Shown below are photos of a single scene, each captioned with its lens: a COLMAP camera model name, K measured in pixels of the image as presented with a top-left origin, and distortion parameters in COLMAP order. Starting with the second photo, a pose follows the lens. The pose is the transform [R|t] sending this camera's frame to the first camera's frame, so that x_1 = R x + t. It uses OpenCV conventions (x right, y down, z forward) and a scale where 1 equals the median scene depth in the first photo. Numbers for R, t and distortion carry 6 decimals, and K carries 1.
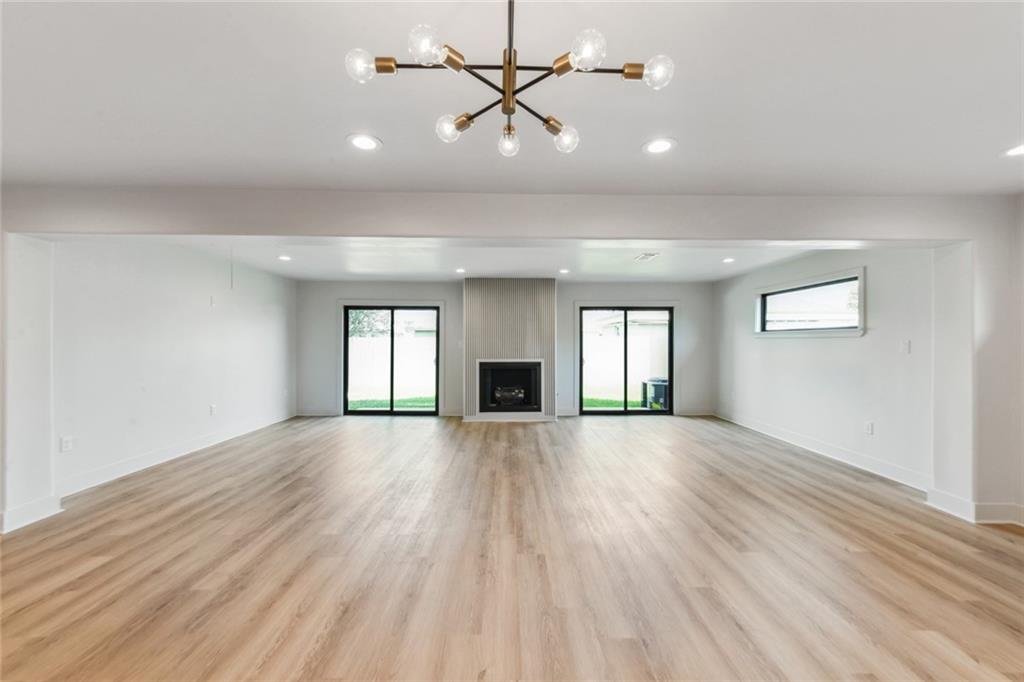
lens RADIAL K [[406.5, 0, 510.1], [0, 406.5, 338.6], [0, 0, 1]] dist [0.021832, -0.010778]
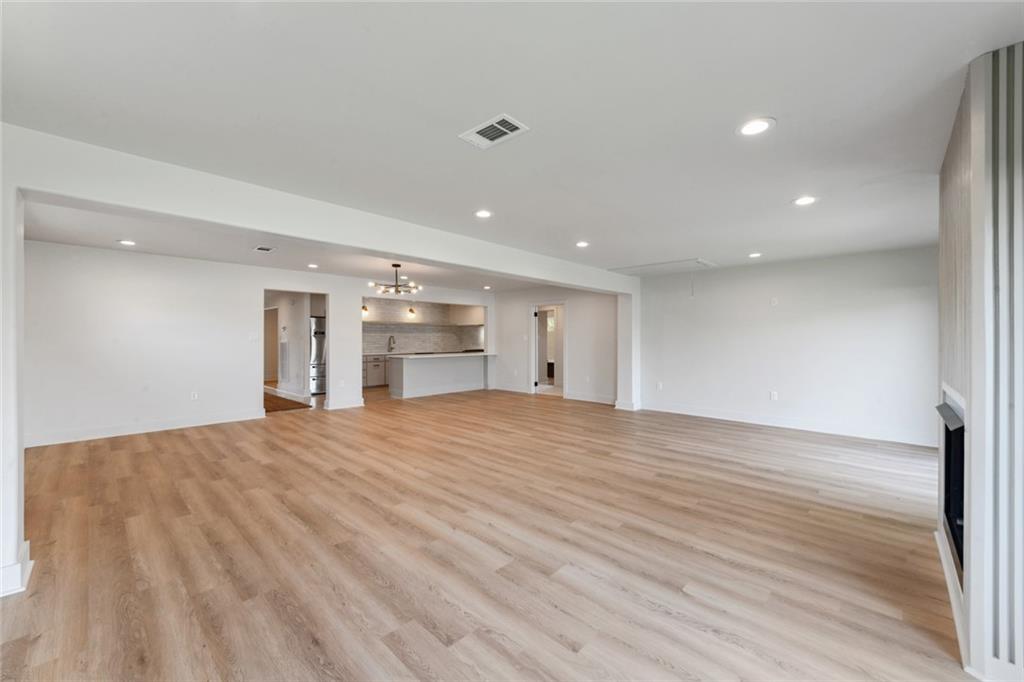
lens RADIAL K [[406.5, 0, 510.1], [0, 406.5, 338.6], [0, 0, 1]] dist [0.021832, -0.010778]
pose [[-0.704023, -0.001869, -0.710174, 0.463405], [0.006151, 0.999943, -0.008729, 0.014716], [0.710150, -0.010514, -0.703972, 0.978397]]
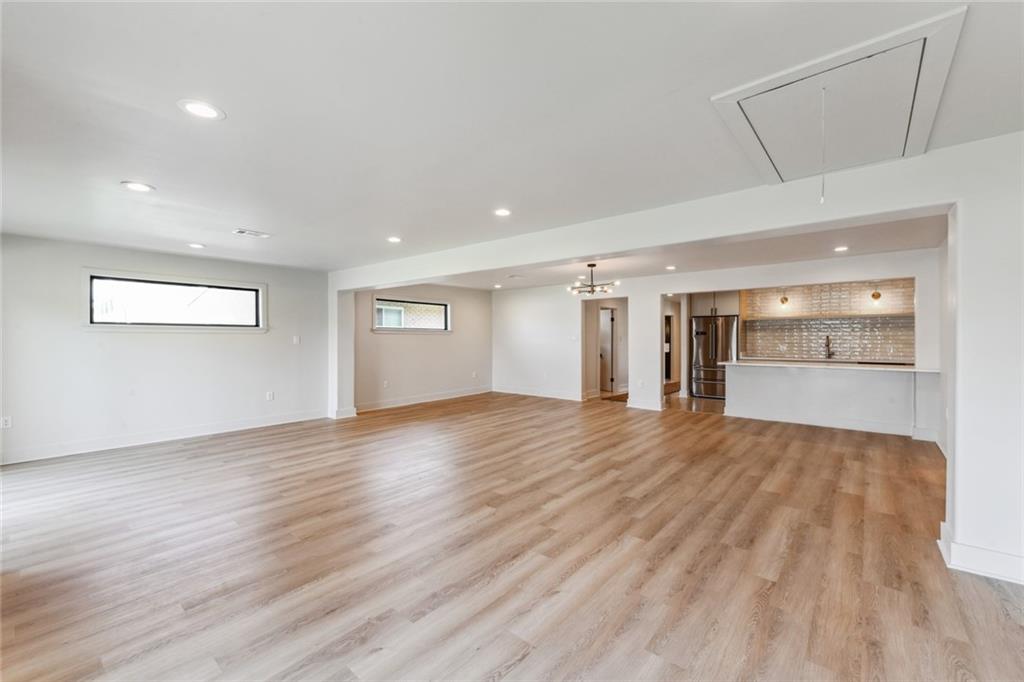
lens RADIAL K [[406.5, 0, 510.1], [0, 406.5, 338.6], [0, 0, 1]] dist [0.021832, -0.010778]
pose [[-0.751767, -0.004205, 0.659416, -0.453171], [-0.009693, 0.999942, -0.004675, 0.009338], [-0.659358, -0.009907, -0.751764, 0.957803]]
